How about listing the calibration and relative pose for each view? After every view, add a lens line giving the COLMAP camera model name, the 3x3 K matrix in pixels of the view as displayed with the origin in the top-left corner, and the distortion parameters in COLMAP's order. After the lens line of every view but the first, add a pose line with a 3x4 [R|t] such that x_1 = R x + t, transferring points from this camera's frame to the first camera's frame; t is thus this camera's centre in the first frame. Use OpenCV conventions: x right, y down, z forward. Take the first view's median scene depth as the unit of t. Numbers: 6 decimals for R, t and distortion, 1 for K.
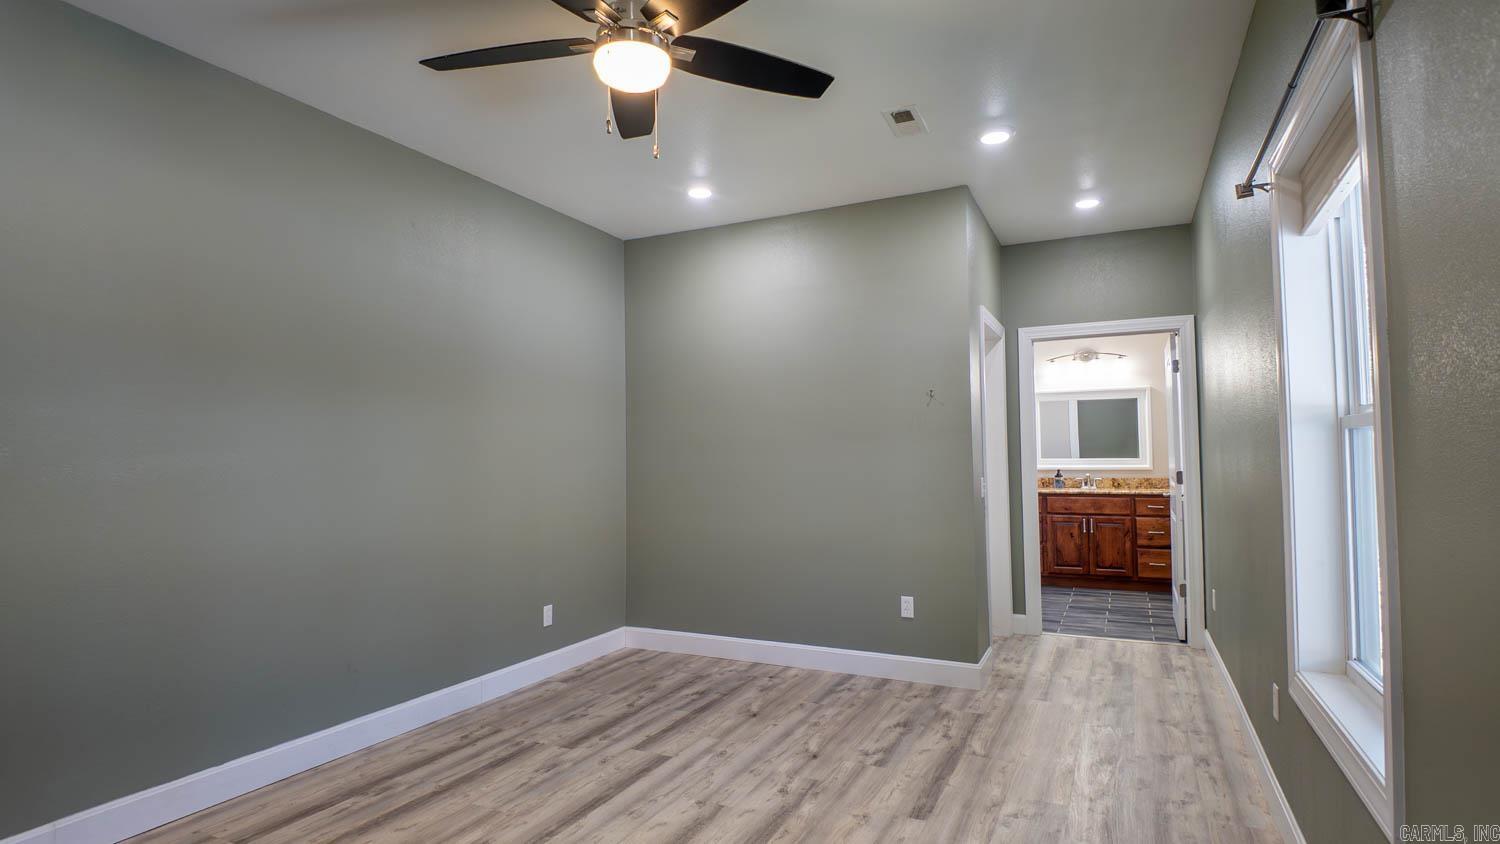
lens RADIAL K [[770.1, 0, 754.6], [0, 770.1, 423.6], [0, 0, 1]] dist [0.025857, -0.024677]
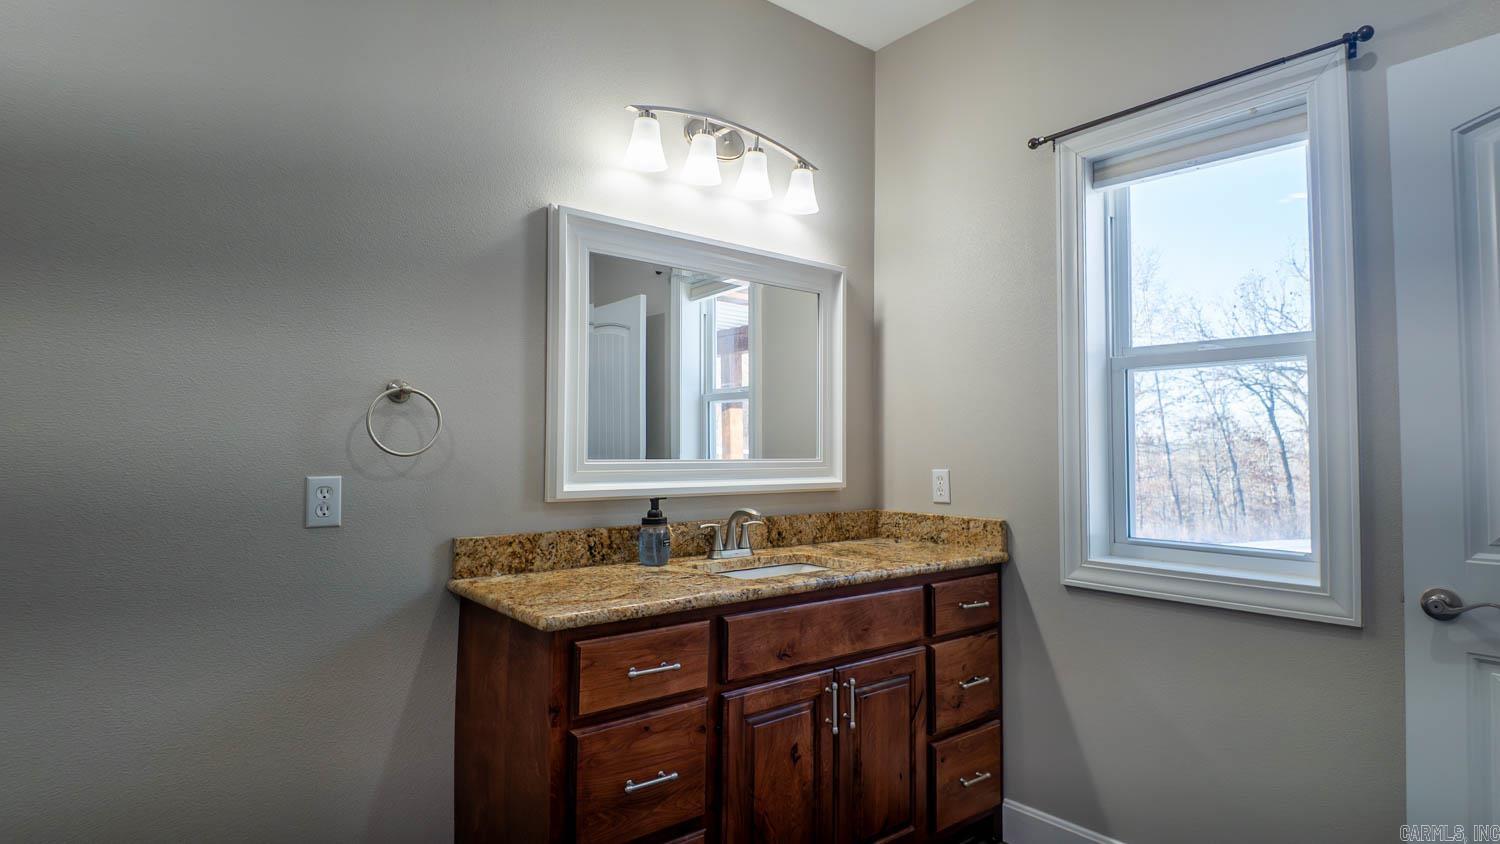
lens RADIAL K [[770.1, 0, 754.6], [0, 770.1, 423.6], [0, 0, 1]] dist [0.025857, -0.024677]
pose [[0.431487, 0.044116, 0.901040, 0.184409], [-0.048784, 0.998483, -0.025525, 0.045360], [-0.900799, -0.032943, 0.432985, 1.012638]]
